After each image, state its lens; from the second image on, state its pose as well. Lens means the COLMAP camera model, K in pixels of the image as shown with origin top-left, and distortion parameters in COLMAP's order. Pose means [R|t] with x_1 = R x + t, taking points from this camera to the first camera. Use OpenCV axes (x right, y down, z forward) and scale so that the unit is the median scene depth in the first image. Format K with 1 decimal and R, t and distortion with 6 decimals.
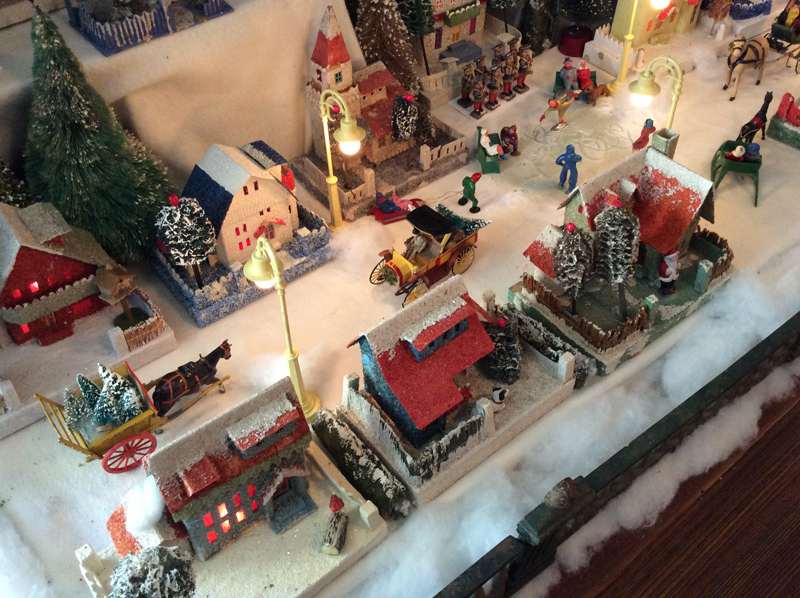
lens RADIAL K [[729.2, 0, 406.6], [0, 729.2, 295.6], [0, 0, 1]] dist [0.136929, -0.274687]
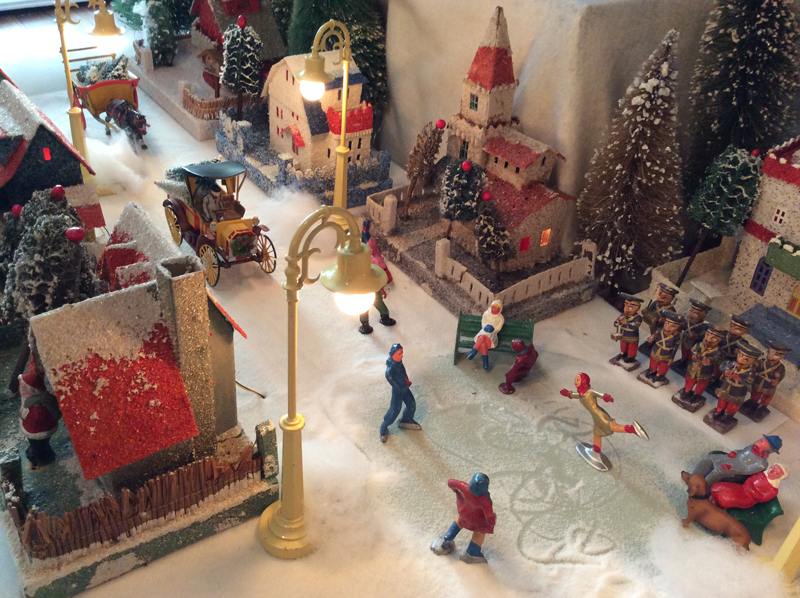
lens RADIAL K [[729.2, 0, 406.6], [0, 729.2, 295.6], [0, 0, 1]] dist [0.136929, -0.274687]
pose [[-0.043875, 0.579470, -0.813811, 0.642571], [-0.776924, 0.492321, 0.392440, -0.442012], [0.628064, 0.649488, 0.428604, 0.764159]]
